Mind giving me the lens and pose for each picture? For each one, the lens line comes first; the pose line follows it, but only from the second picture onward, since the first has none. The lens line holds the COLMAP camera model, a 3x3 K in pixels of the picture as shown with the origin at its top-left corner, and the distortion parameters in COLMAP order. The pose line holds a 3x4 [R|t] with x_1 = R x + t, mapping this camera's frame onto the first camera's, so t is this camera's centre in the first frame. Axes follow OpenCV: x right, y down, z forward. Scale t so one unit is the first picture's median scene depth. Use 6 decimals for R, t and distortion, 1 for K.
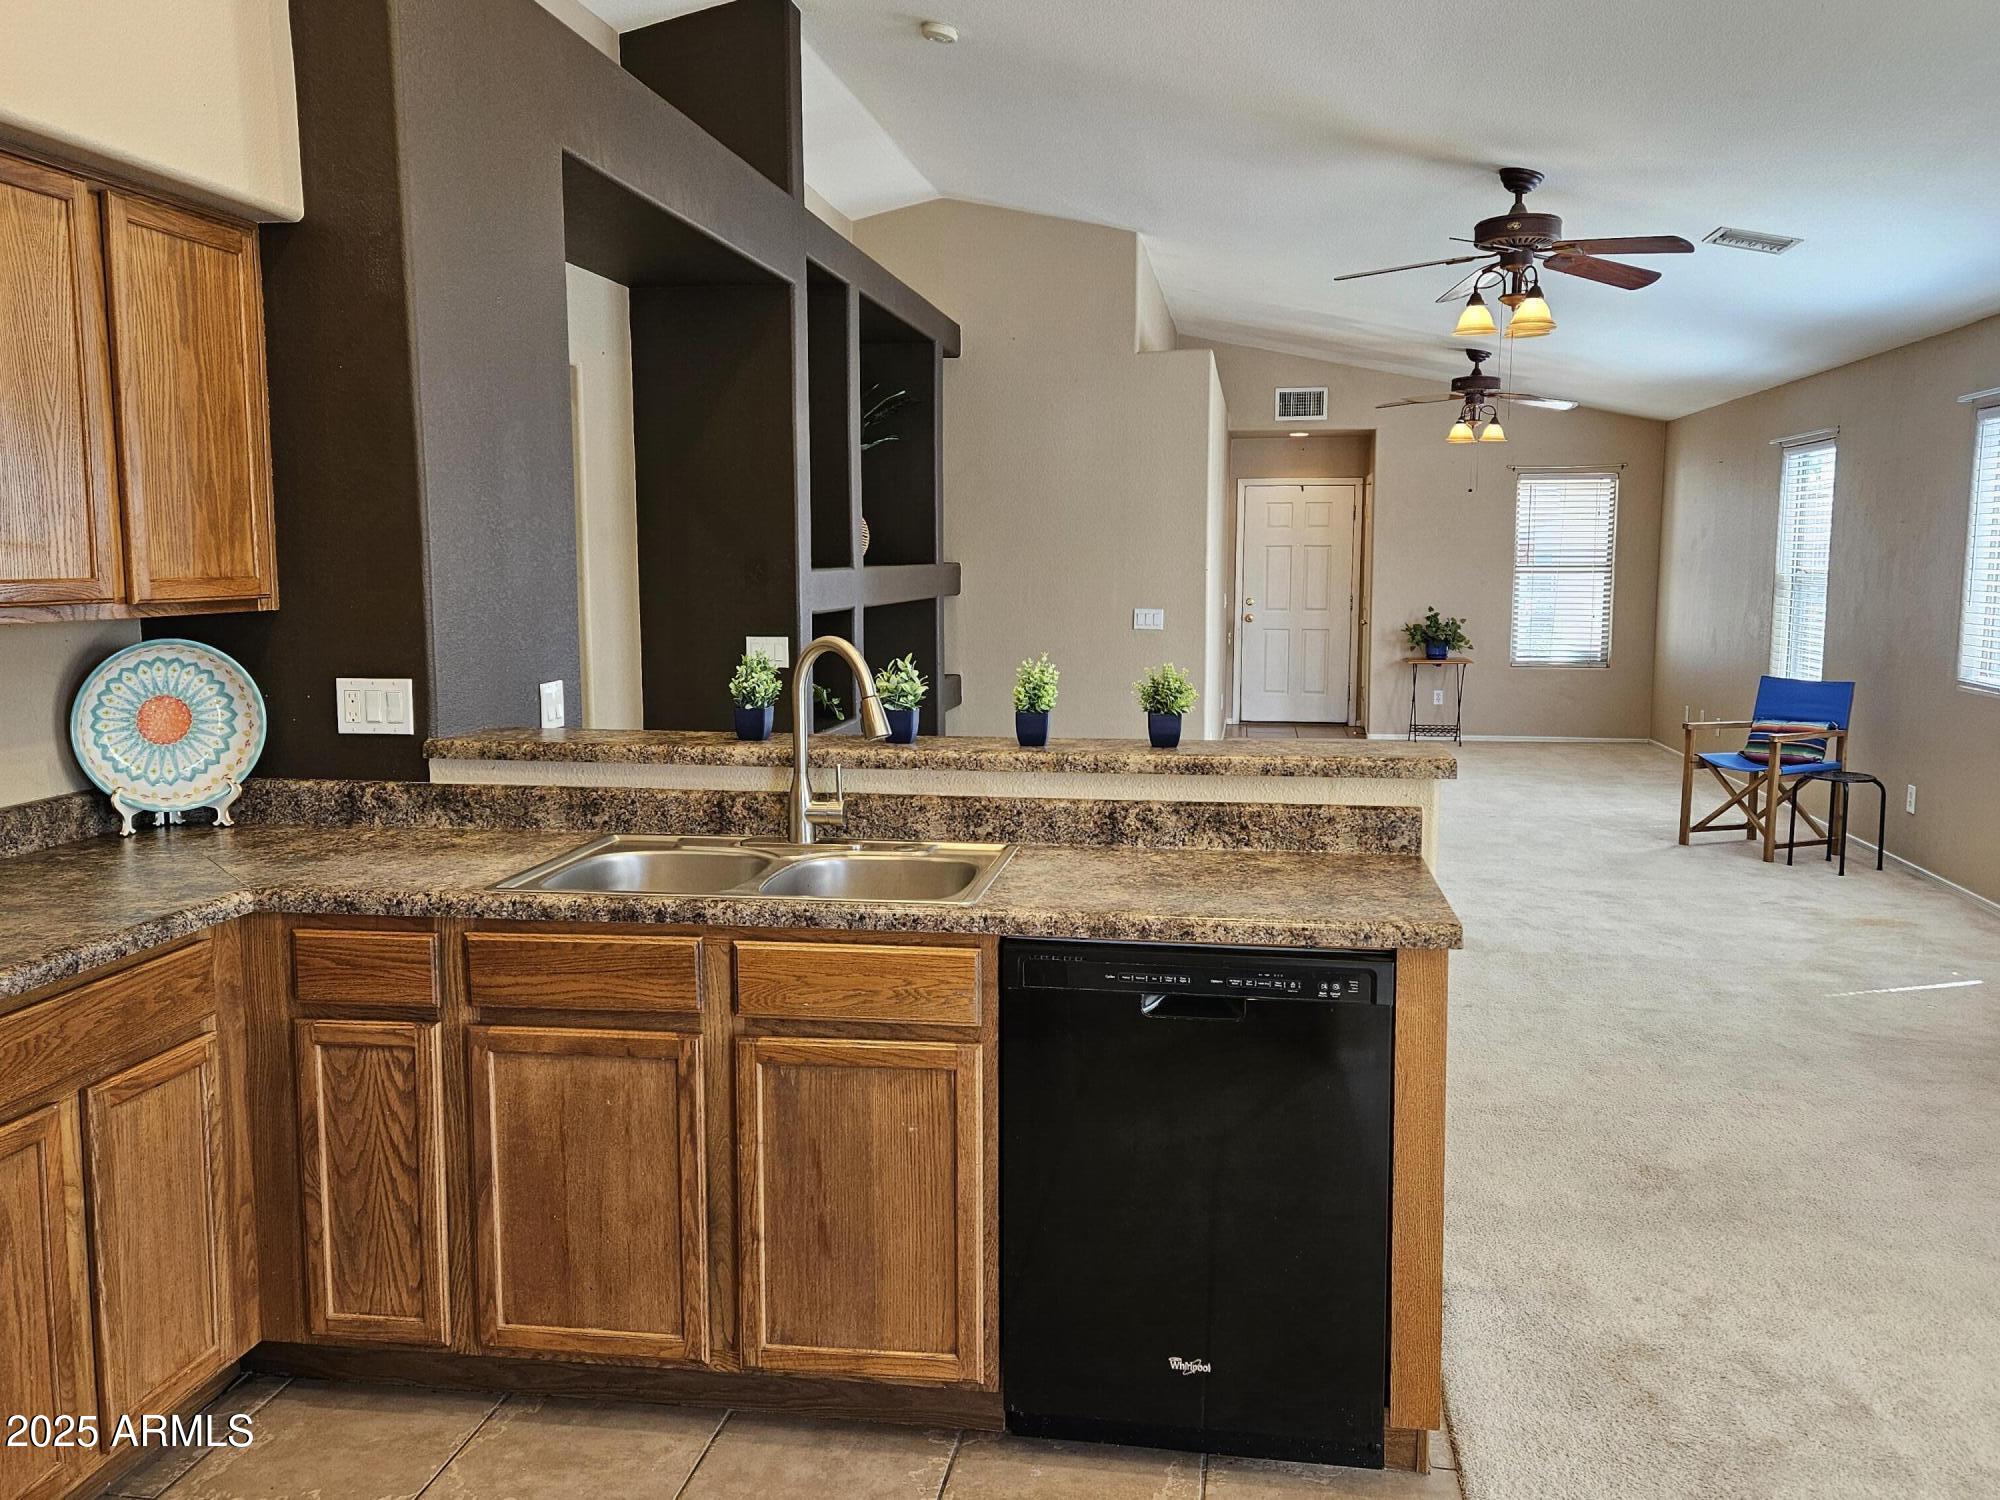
lens RADIAL K [[1629.2, 0, 1000.0], [0, 1629.2, 750.0], [0, 0, 1]] dist [0.097530, -0.096639]
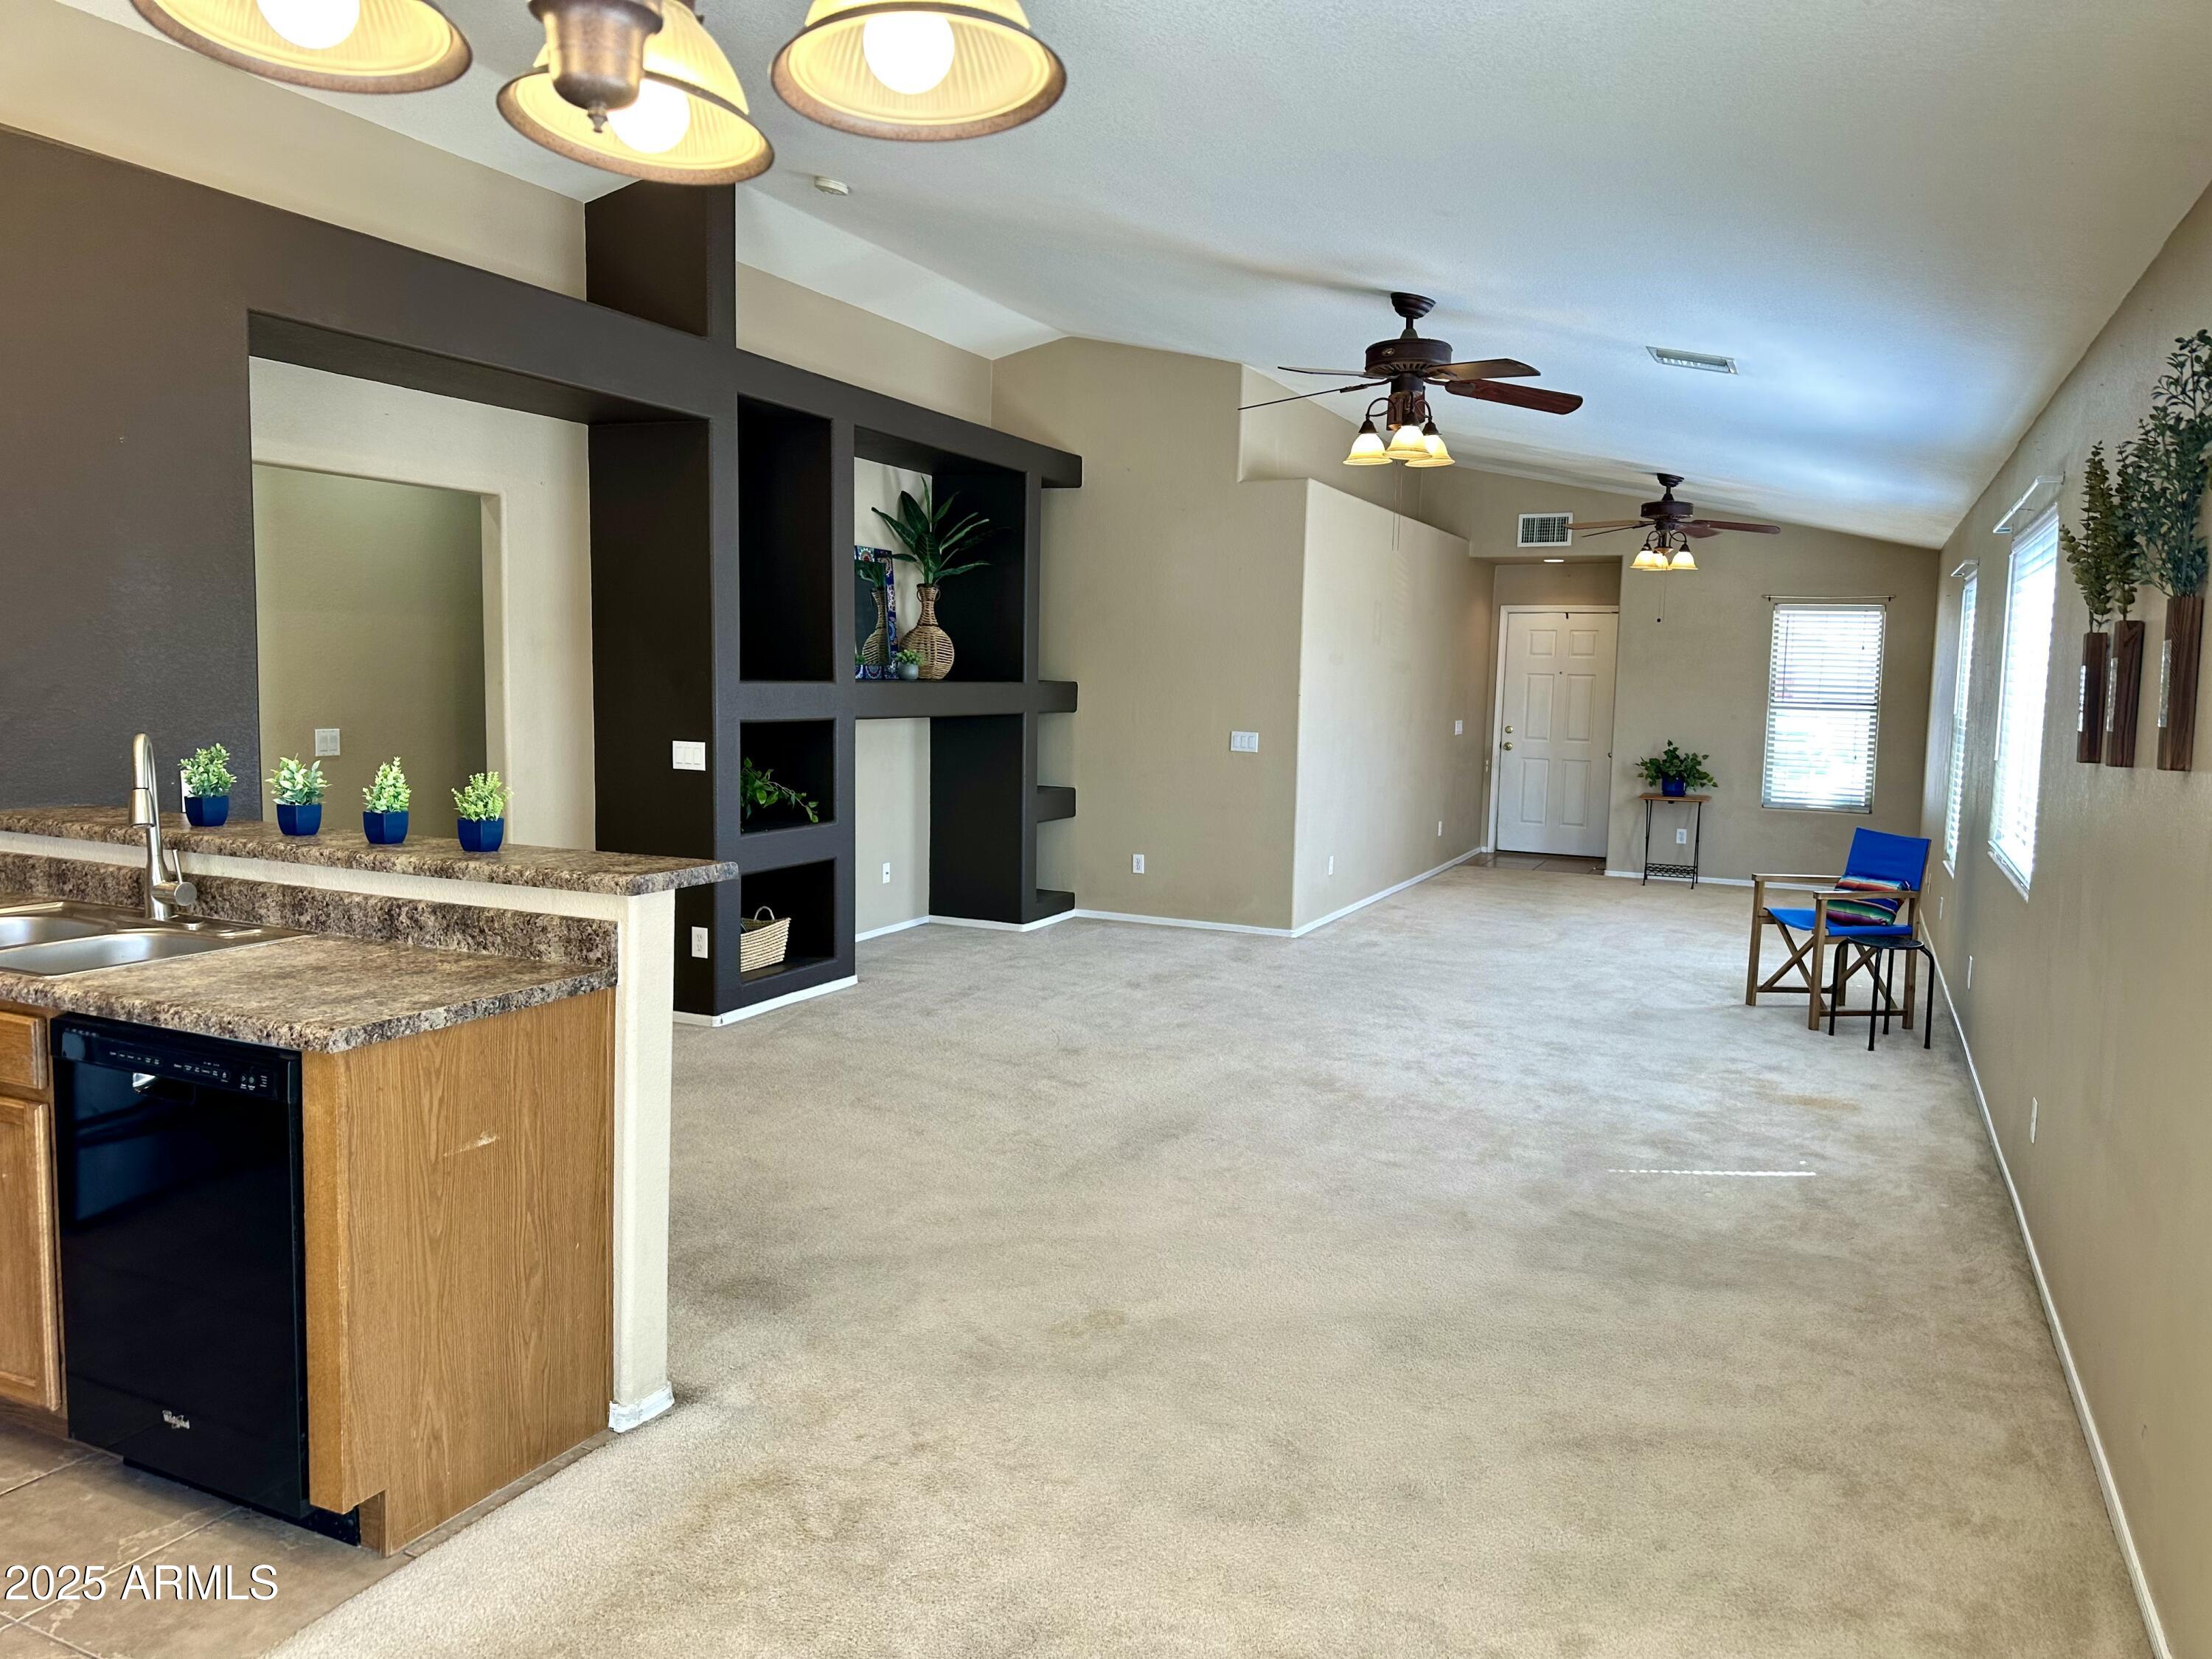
lens RADIAL K [[1554.6, 0, 1119.8], [0, 1554.6, 830.1], [0, 0, 1]] dist [0.118712, -0.160188]
pose [[0.962669, 0.051701, -0.265698, 0.759261], [-0.056633, 0.998335, -0.010929, -0.027465], [0.264691, 0.025568, 0.963994, 0.123168]]
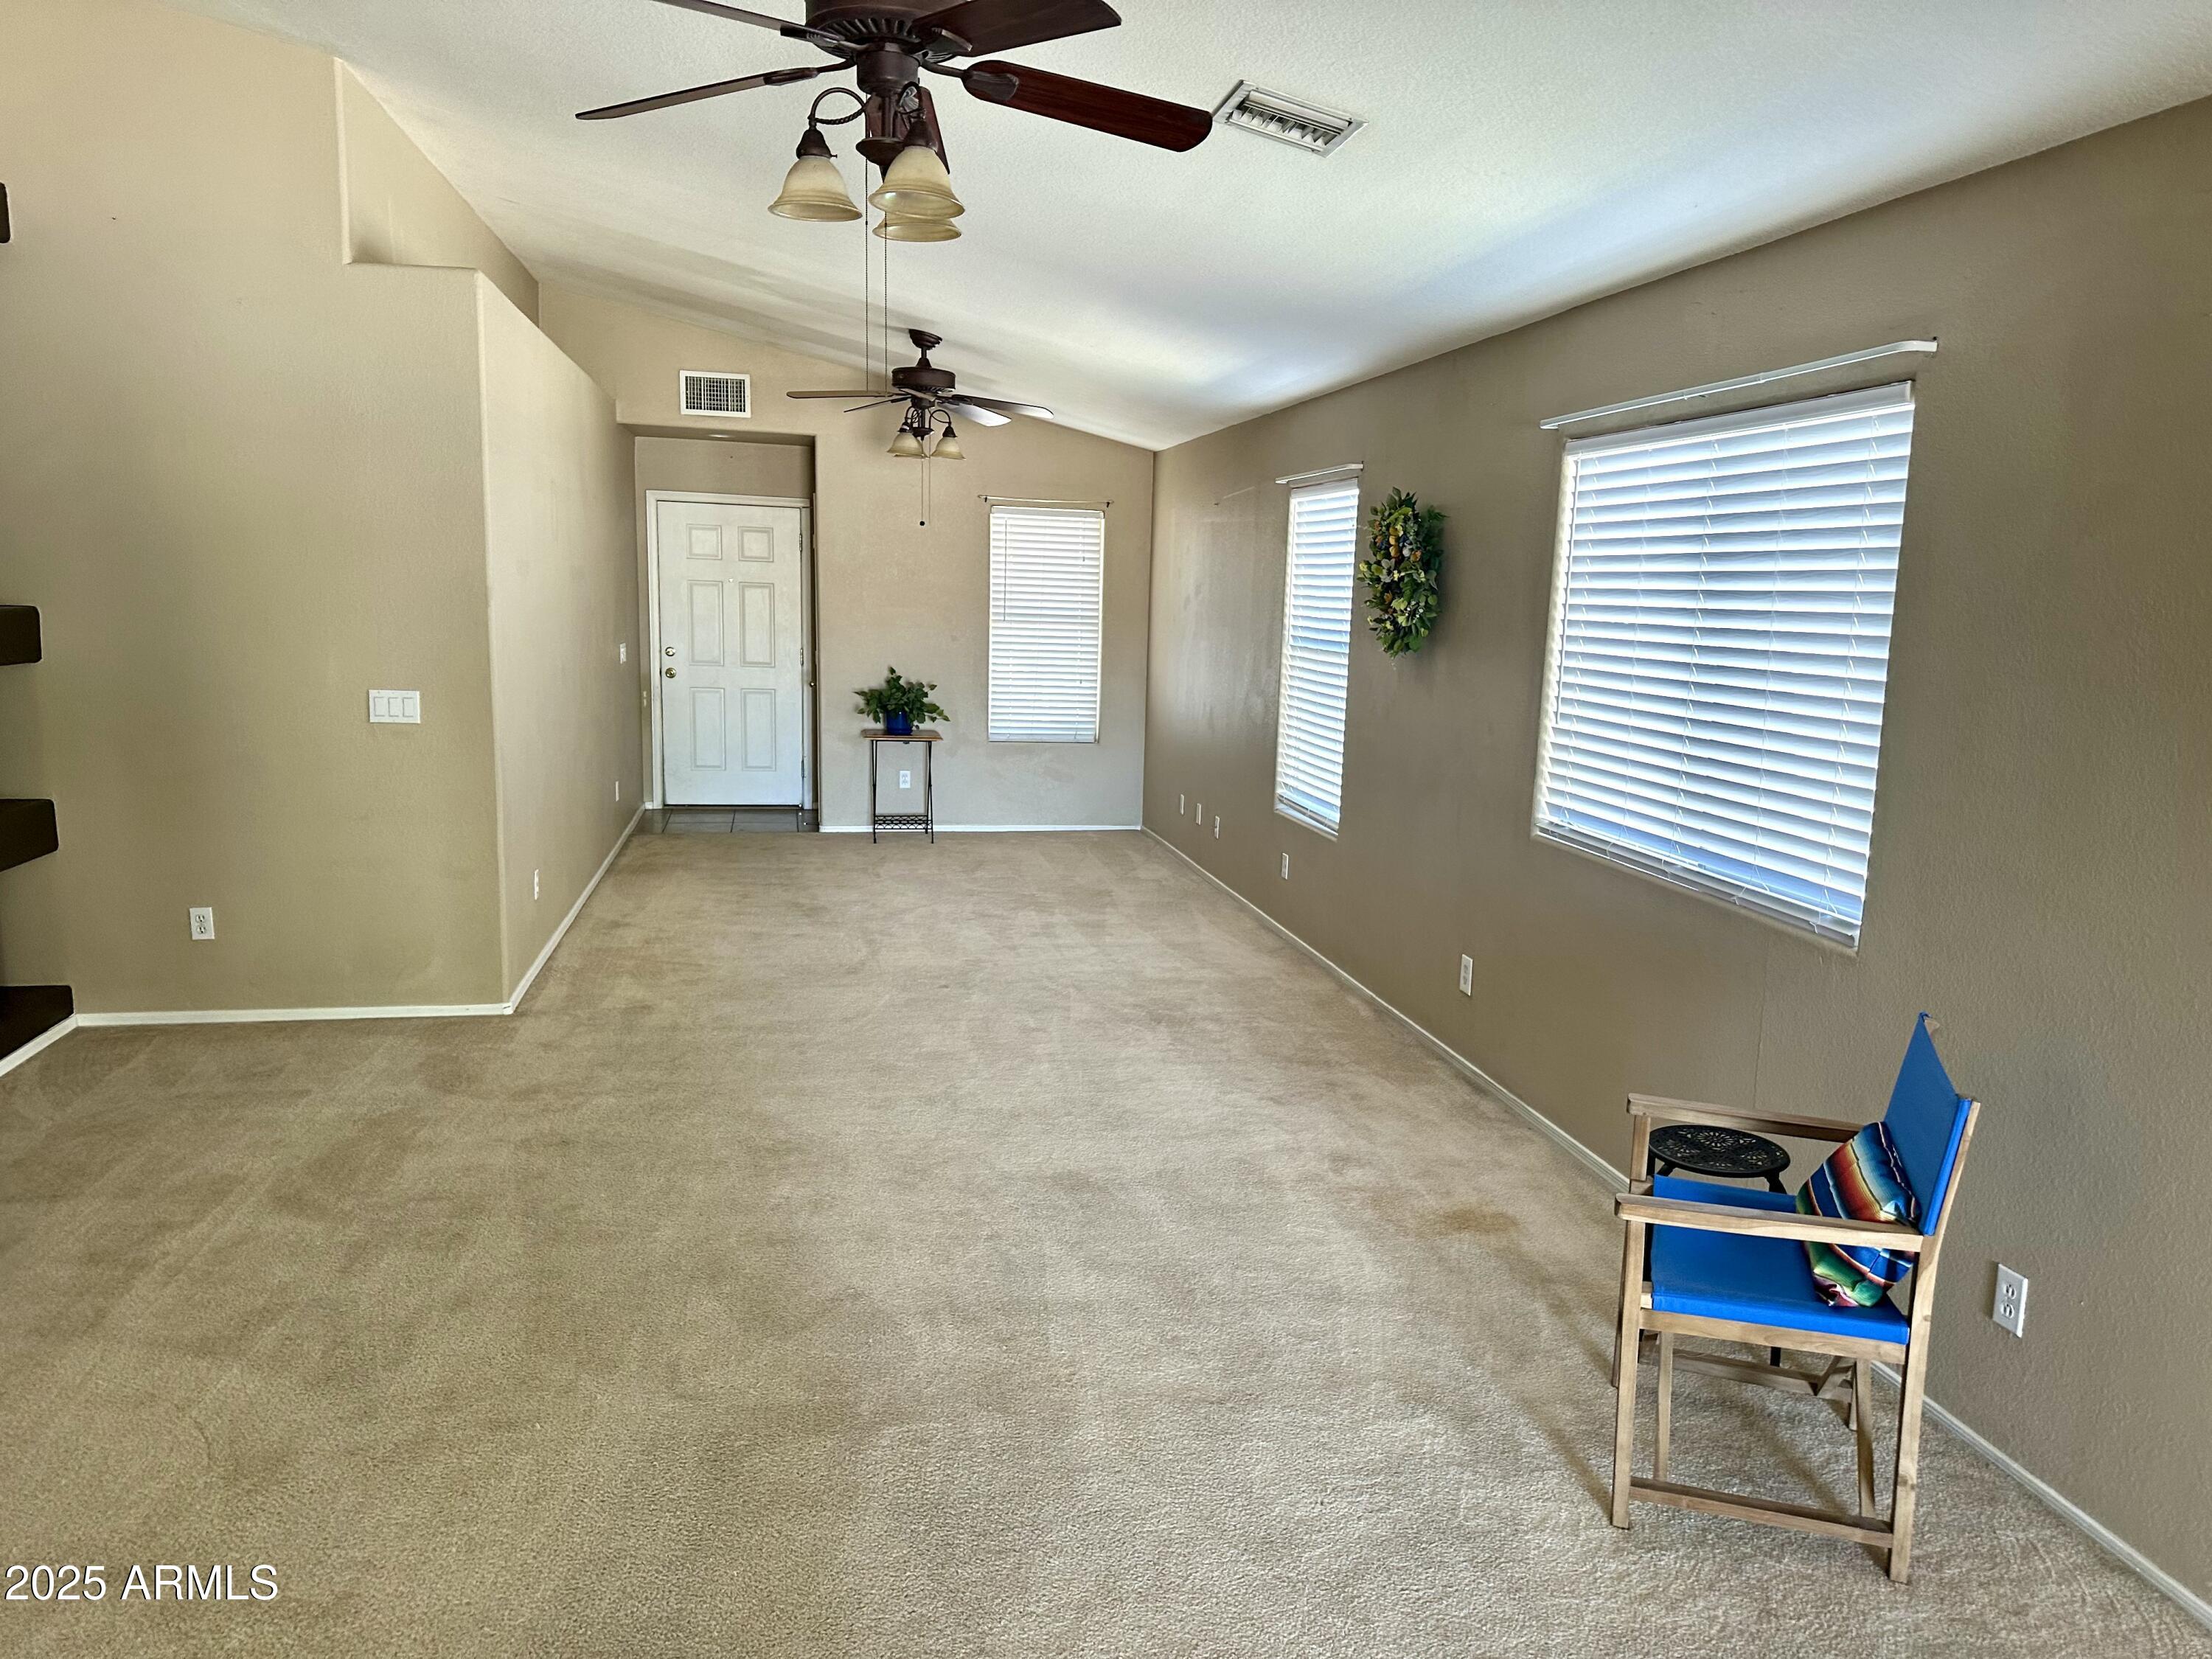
lens RADIAL K [[1554.6, 0, 1119.8], [0, 1554.6, 830.1], [0, 0, 1]] dist [0.118712, -0.160188]
pose [[0.936047, -0.029662, 0.350624, 0.373065], [0.014233, 0.998817, 0.046499, -0.158181], [-0.351588, -0.038534, 0.935361, 0.945319]]
